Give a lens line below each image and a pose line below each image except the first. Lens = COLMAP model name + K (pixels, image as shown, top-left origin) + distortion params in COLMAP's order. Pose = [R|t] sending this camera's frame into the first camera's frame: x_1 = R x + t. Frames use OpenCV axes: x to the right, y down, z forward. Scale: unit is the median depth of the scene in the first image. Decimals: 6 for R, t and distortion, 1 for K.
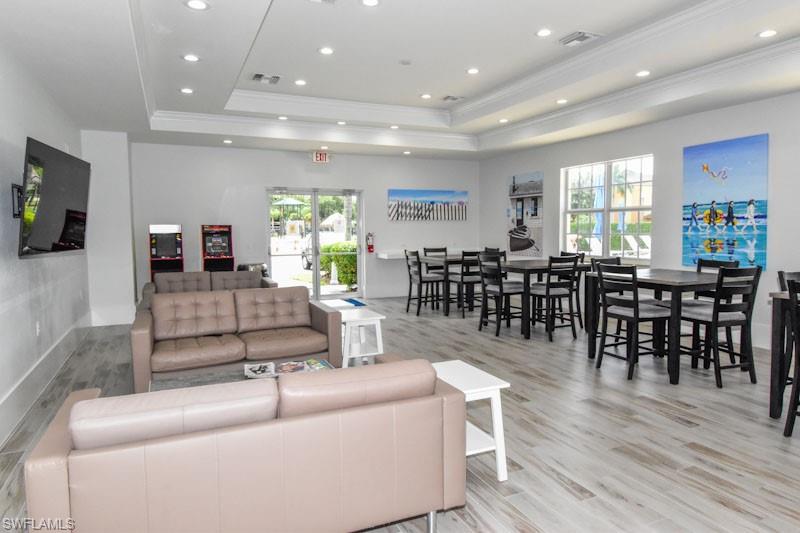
lens RADIAL K [[503.1, 0, 402.7], [0, 503.1, 269.9], [0, 0, 1]] dist [0.039884, -0.000613]
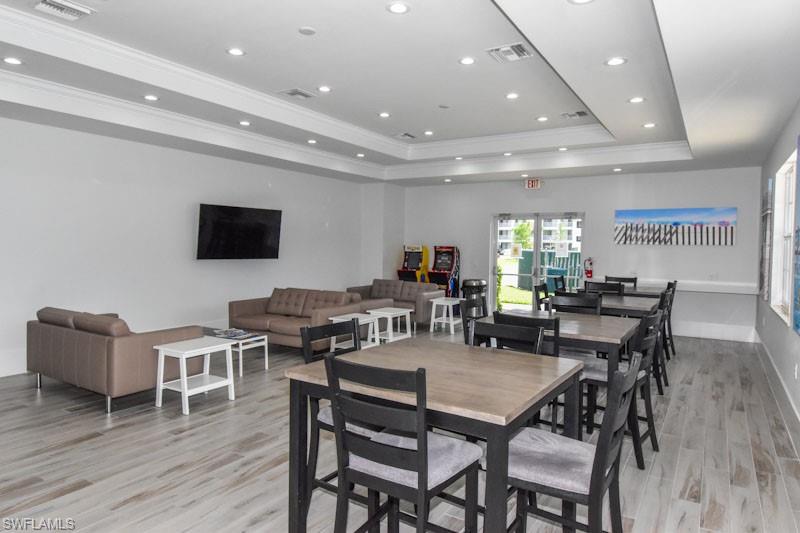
lens RADIAL K [[503.1, 0, 403.6], [0, 503.1, 261.7], [0, 0, 1]] dist [0.039884, -0.000613]
pose [[0.546409, 0.043035, -0.836412, 0.575556], [-0.093807, 0.995540, -0.010059, -0.025825], [0.832248, 0.083957, 0.548009, 0.214594]]
